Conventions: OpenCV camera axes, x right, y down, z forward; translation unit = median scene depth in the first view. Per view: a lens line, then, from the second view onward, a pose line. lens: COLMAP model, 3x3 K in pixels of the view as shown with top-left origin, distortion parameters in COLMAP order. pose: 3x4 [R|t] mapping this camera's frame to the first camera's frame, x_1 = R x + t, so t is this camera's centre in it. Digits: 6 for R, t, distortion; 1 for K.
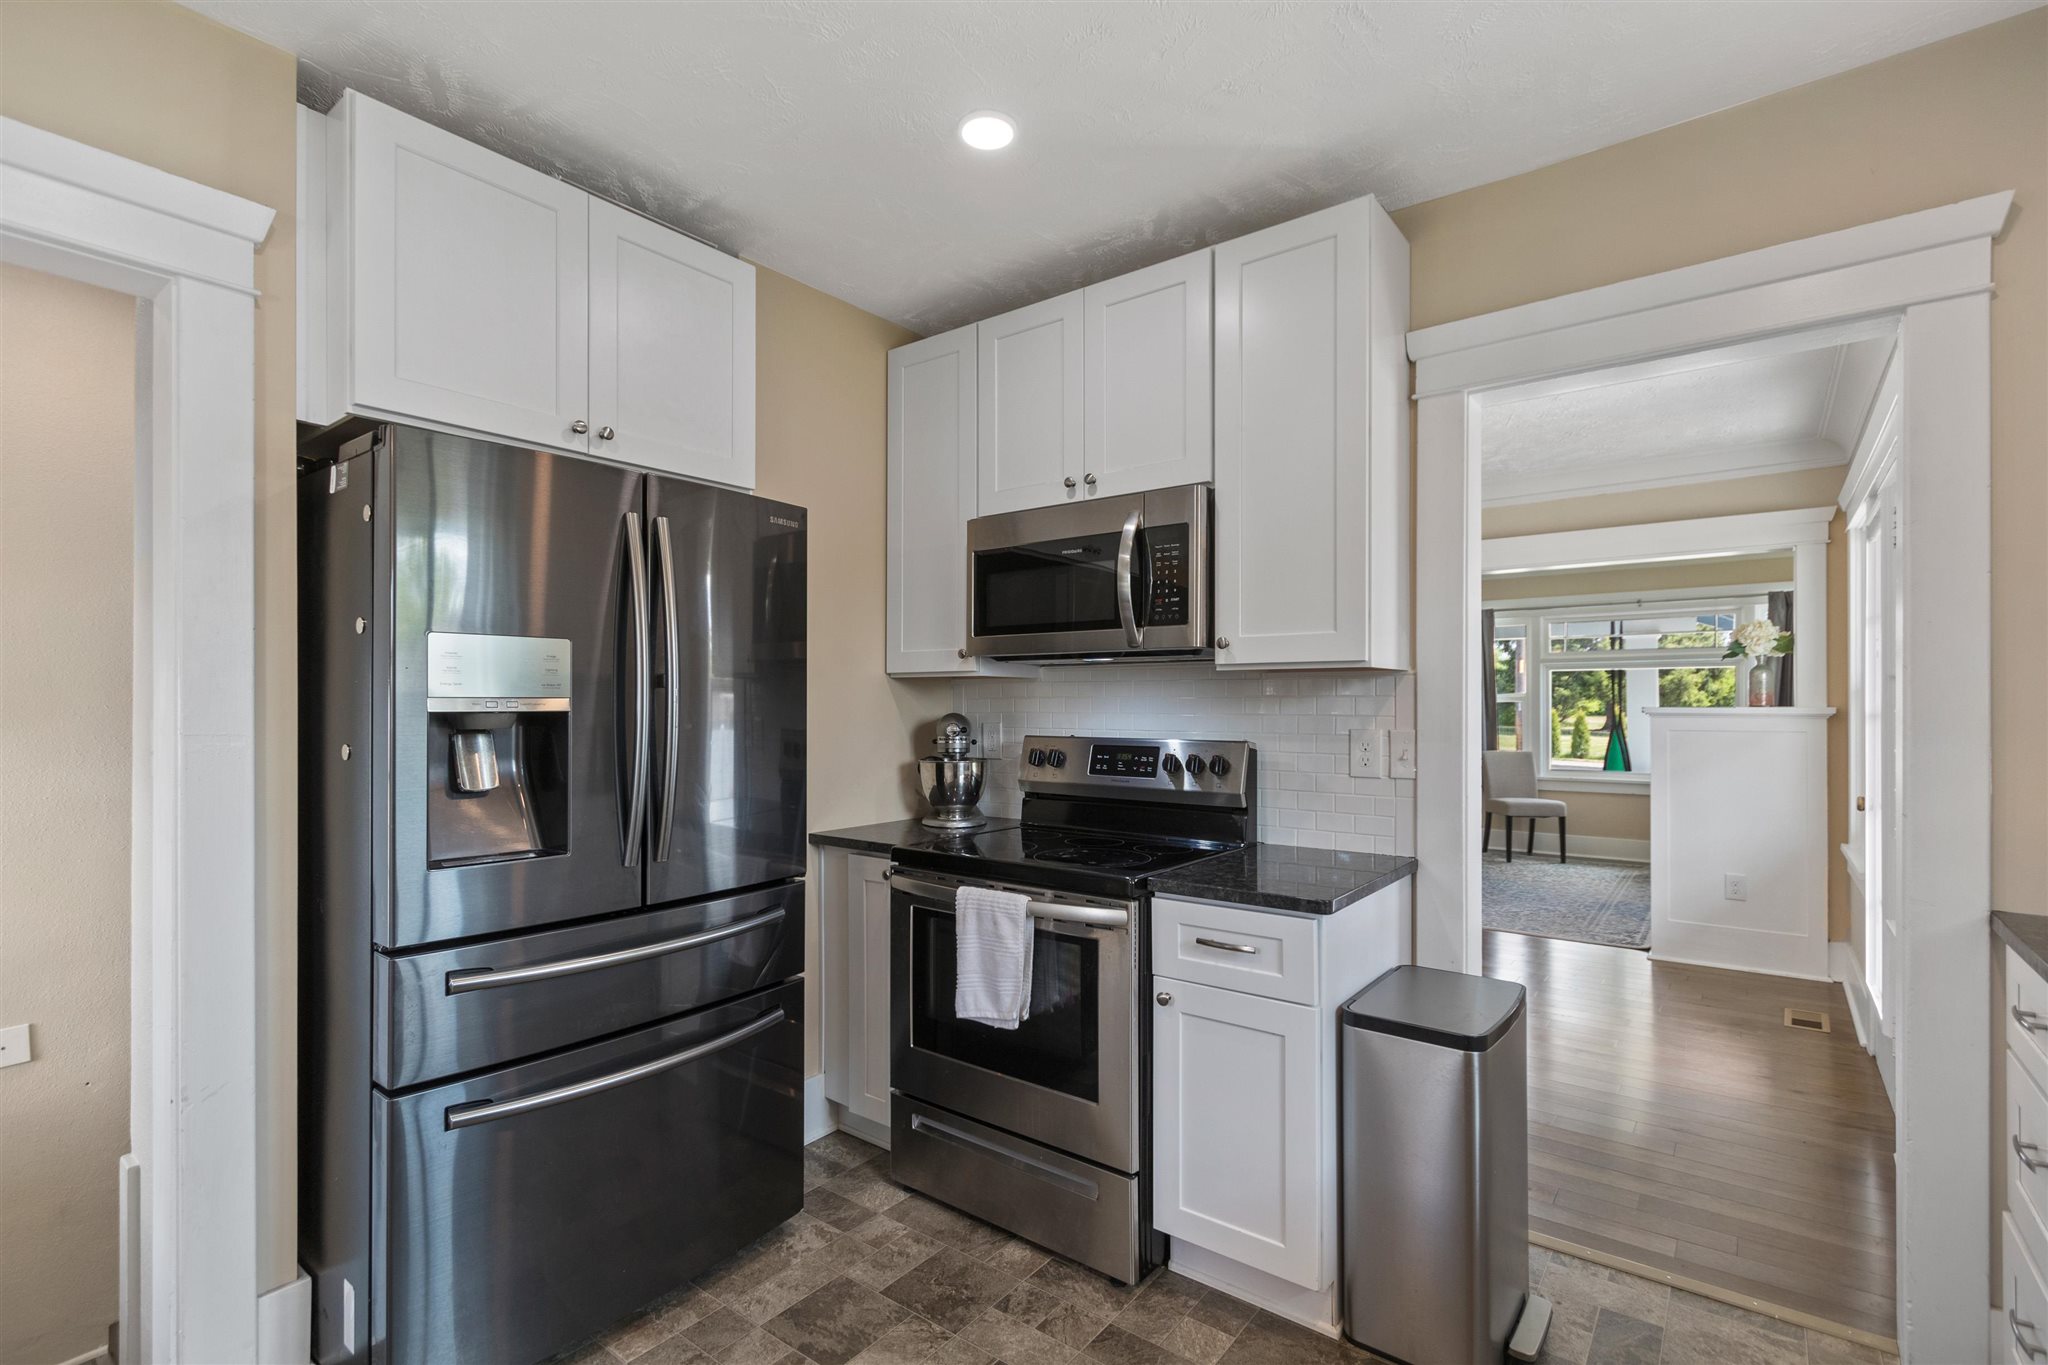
lens RADIAL K [[956.9, 0, 1018.8], [0, 956.9, 690.5], [0, 0, 1]] dist [0.000497, 0.000061]
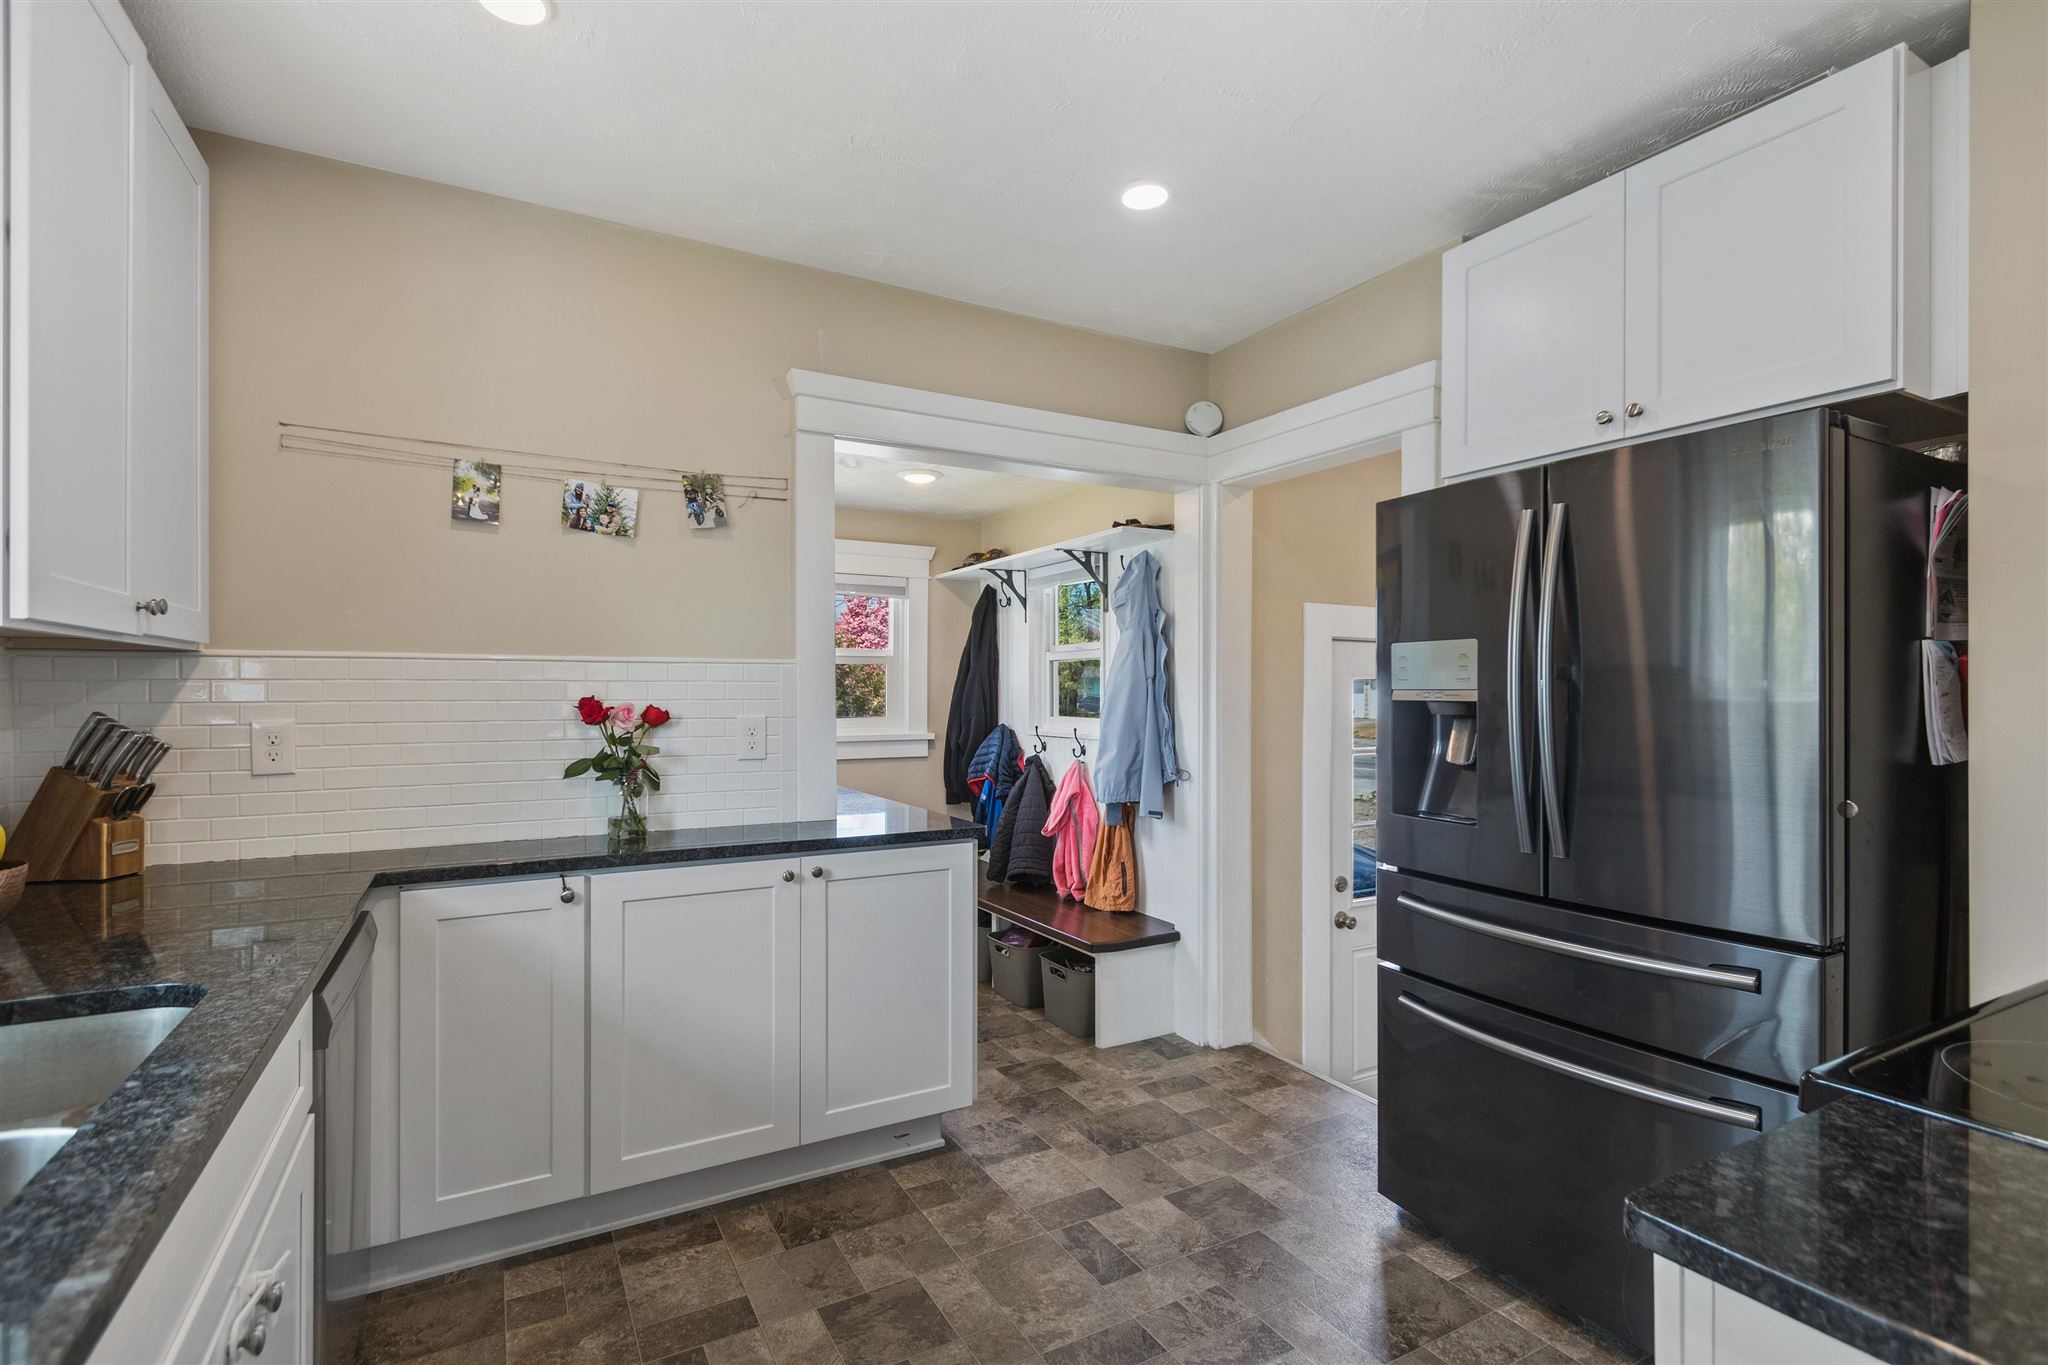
lens RADIAL K [[956.9, 0, 1040.7], [0, 956.9, 687.4], [0, 0, 1]] dist [0.000497, 0.000061]
pose [[-0.395694, 0.003583, -0.918375, 1.161501], [0.010294, 0.999947, -0.000534, -0.009725], [0.918325, -0.009665, -0.395710, 1.450561]]
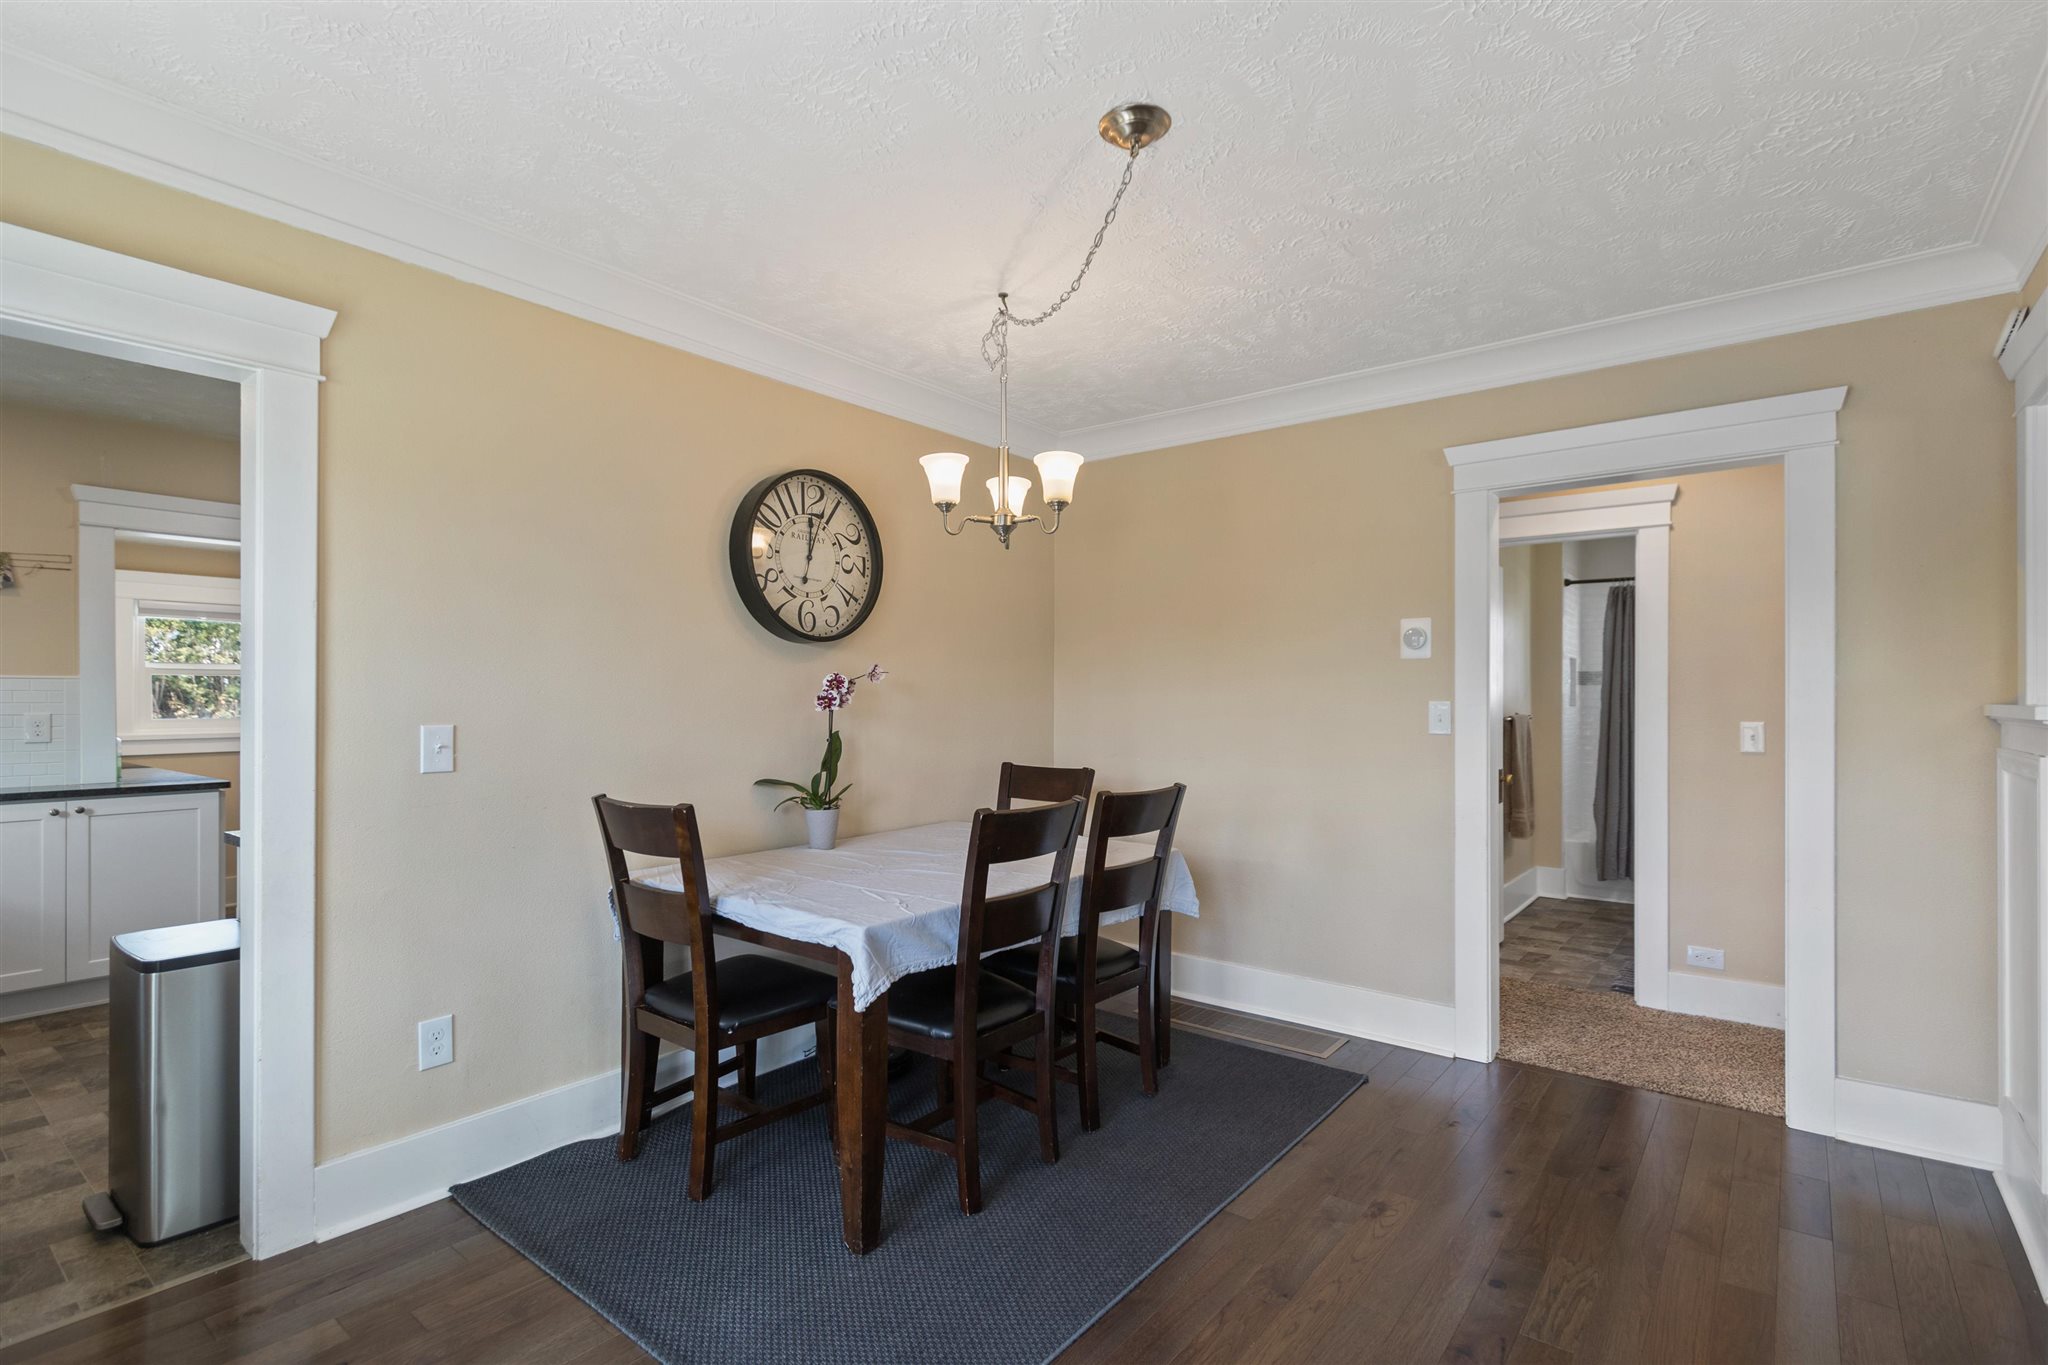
lens RADIAL K [[956.9, 0, 1024.0], [0, 956.9, 694.1], [0, 0, 1]] dist [0.000497, 0.000061]
pose [[-0.031882, 0.005020, -0.999479, 1.206097], [0.013272, 0.999901, 0.004599, -0.009110], [0.999404, -0.013119, -0.031945, 1.513397]]
